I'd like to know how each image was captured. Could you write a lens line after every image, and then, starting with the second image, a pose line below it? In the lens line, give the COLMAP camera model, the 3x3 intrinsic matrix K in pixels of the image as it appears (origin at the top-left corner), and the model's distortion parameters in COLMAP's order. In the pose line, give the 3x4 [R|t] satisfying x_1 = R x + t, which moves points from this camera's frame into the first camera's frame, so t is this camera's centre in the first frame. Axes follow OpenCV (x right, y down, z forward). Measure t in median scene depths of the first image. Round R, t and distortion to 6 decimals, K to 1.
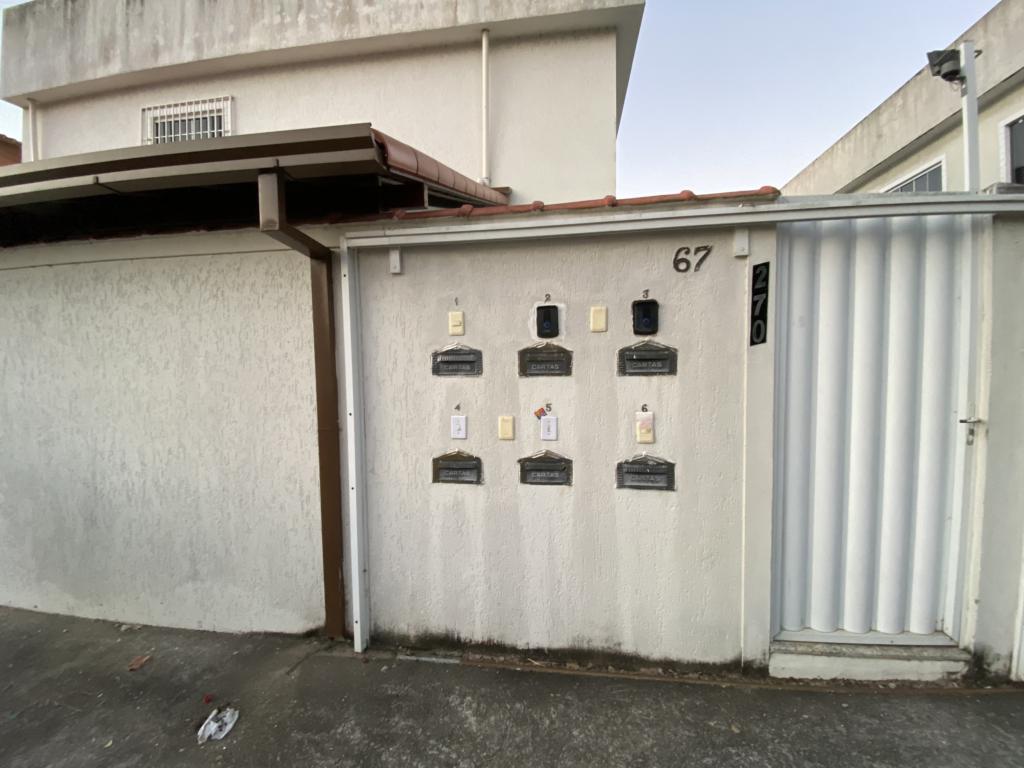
lens RADIAL K [[417.2, 0, 512.4], [0, 417.2, 380.5], [0, 0, 1]] dist [0.025075, -0.021866]
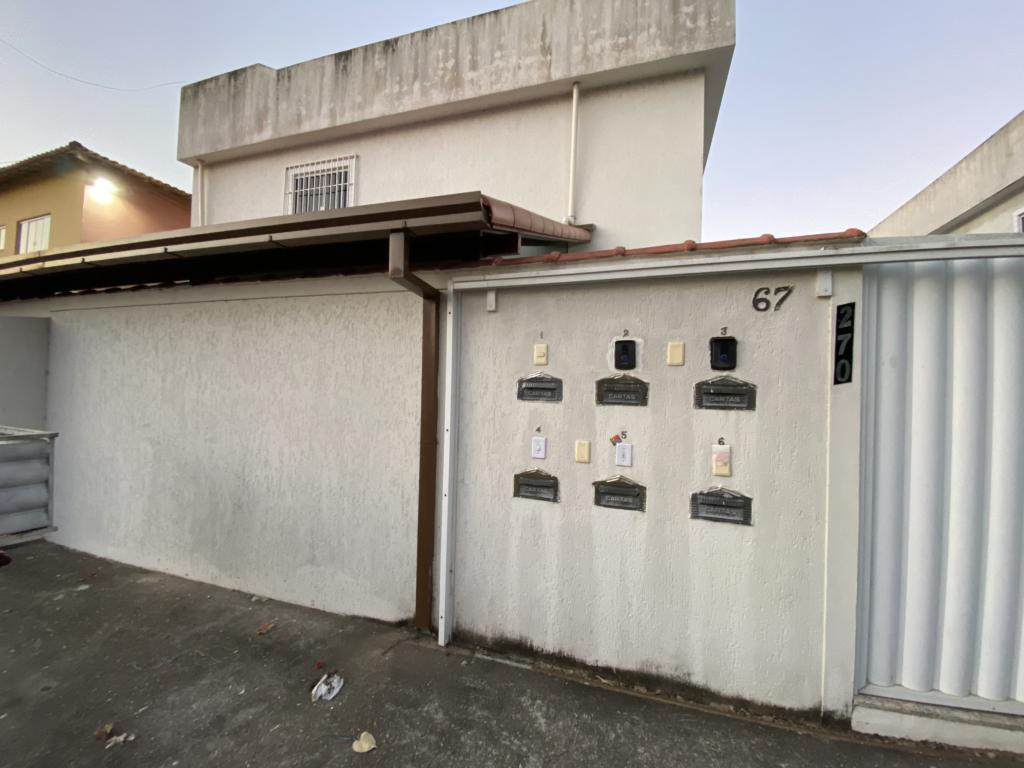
lens RADIAL K [[417.2, 0, 512.4], [0, 417.2, 380.5], [0, 0, 1]] dist [0.025075, -0.021866]
pose [[0.982648, 0.035646, -0.182025, -0.003795], [-0.046426, 0.997390, -0.055306, -0.001614], [0.179578, 0.062797, 0.981737, -0.103407]]
